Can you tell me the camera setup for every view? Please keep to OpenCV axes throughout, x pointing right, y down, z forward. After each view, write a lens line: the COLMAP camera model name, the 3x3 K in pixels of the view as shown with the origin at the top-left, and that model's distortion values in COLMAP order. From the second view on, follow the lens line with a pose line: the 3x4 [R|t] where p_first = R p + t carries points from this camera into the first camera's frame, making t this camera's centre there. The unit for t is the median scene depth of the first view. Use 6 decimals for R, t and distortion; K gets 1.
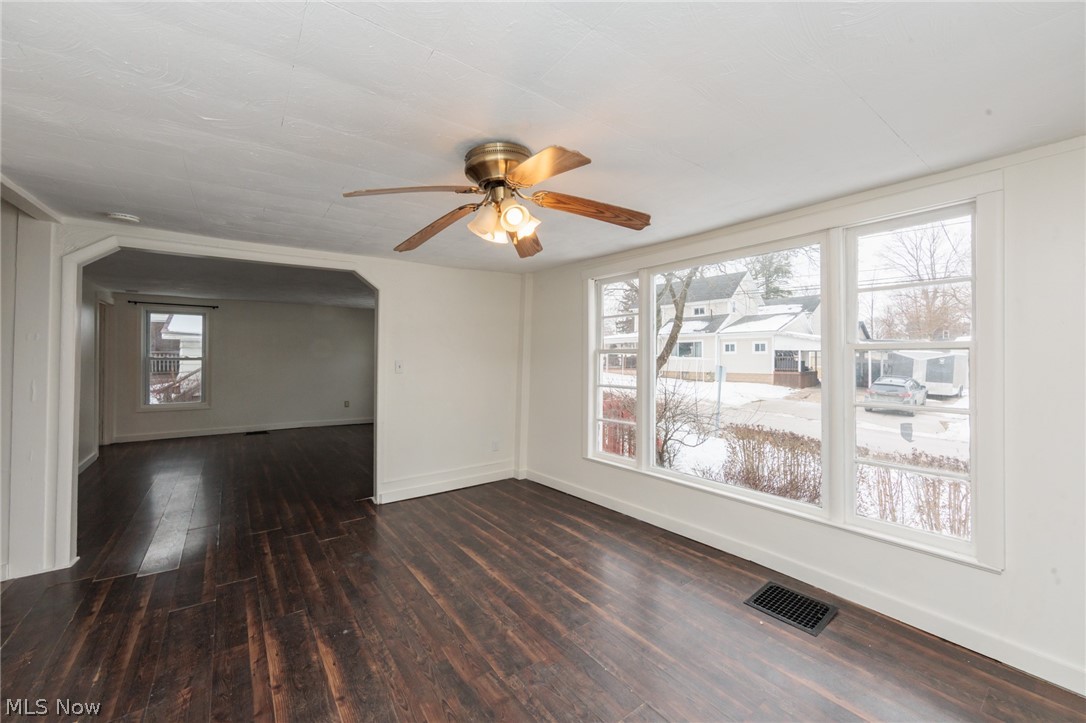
lens RADIAL K [[426.7, 0, 537.6], [0, 426.7, 357.2], [0, 0, 1]] dist [-0.004680, -0.000475]
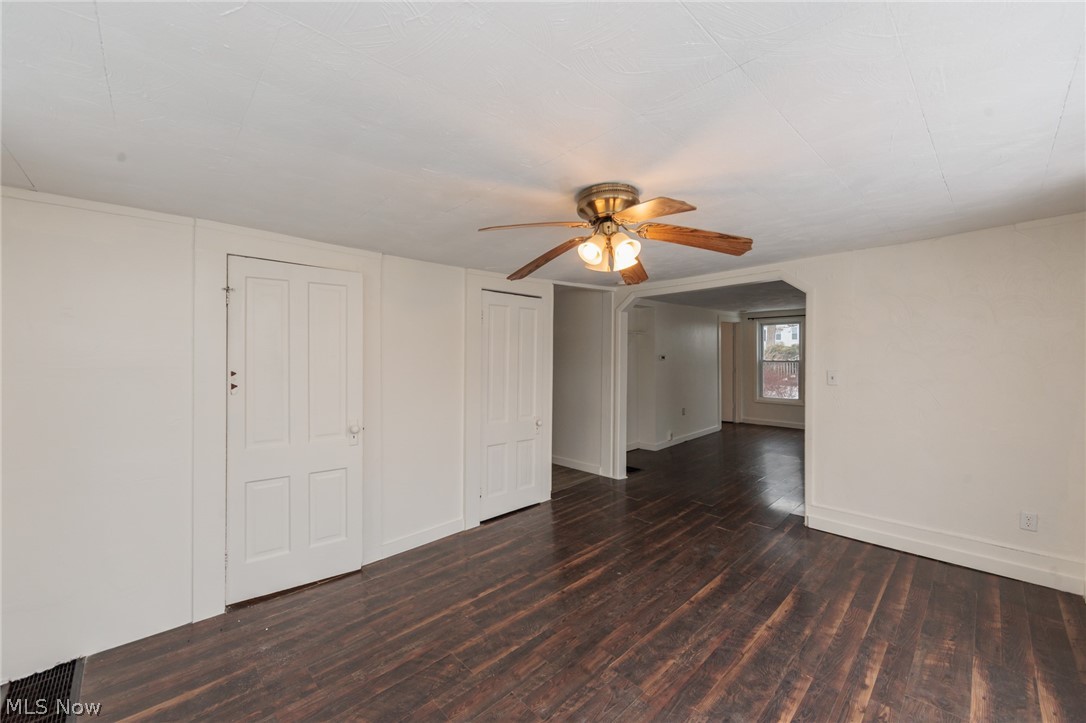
lens RADIAL K [[426.7, 0, 548.5], [0, 426.7, 359.4], [0, 0, 1]] dist [-0.004680, -0.000475]
pose [[0.120443, 0.007249, -0.992694, 0.655731], [0.004430, 0.999959, 0.007840, -0.035052], [0.992710, -0.005342, 0.120406, 0.470966]]
